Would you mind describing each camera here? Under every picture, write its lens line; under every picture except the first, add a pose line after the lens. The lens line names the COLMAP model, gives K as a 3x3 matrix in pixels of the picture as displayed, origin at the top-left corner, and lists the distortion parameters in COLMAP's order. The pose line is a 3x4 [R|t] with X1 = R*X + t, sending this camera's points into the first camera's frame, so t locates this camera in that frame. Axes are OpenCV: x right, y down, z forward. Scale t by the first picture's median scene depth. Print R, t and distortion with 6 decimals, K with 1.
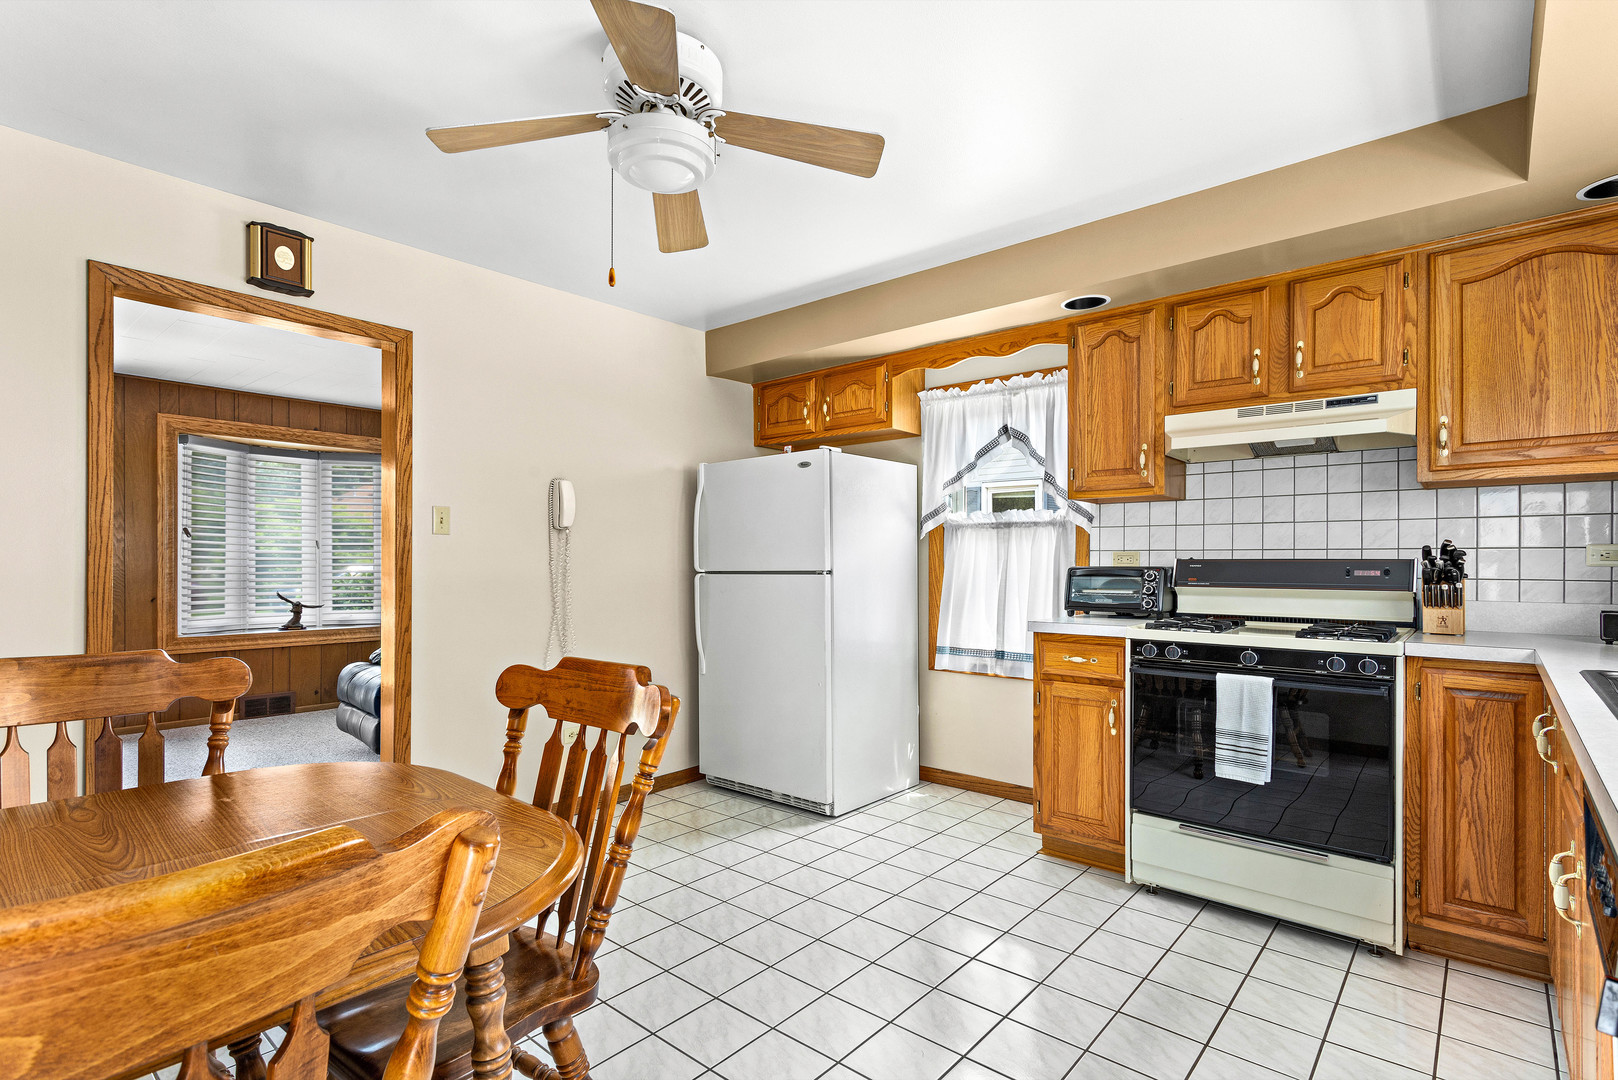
lens RADIAL K [[779.6, 0, 832.0], [0, 779.6, 565.1], [0, 0, 1]] dist [0.000467, 0.001496]
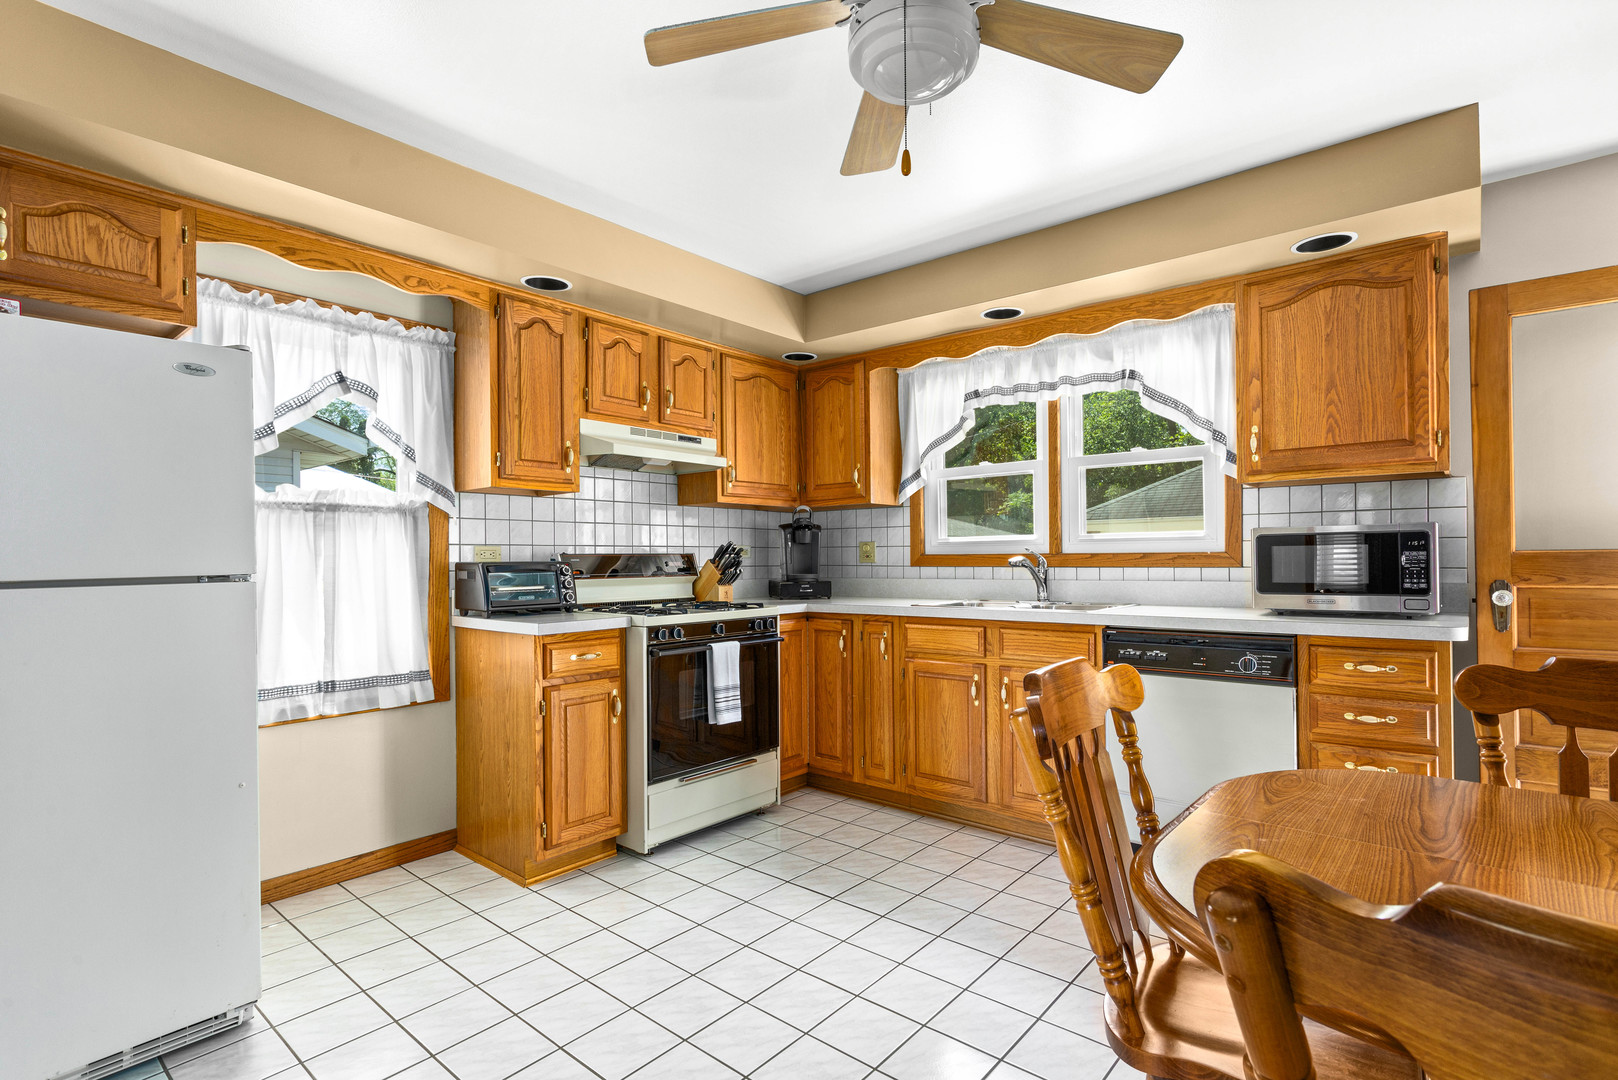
lens RADIAL K [[779.6, 0, 810.0], [0, 779.6, 552.2], [0, 0, 1]] dist [0.000467, 0.001496]
pose [[0.012247, 0.003024, 0.999920, -0.779204], [0.010906, 0.999936, -0.003157, -0.003540], [-0.999866, 0.010944, 0.012213, 0.845896]]
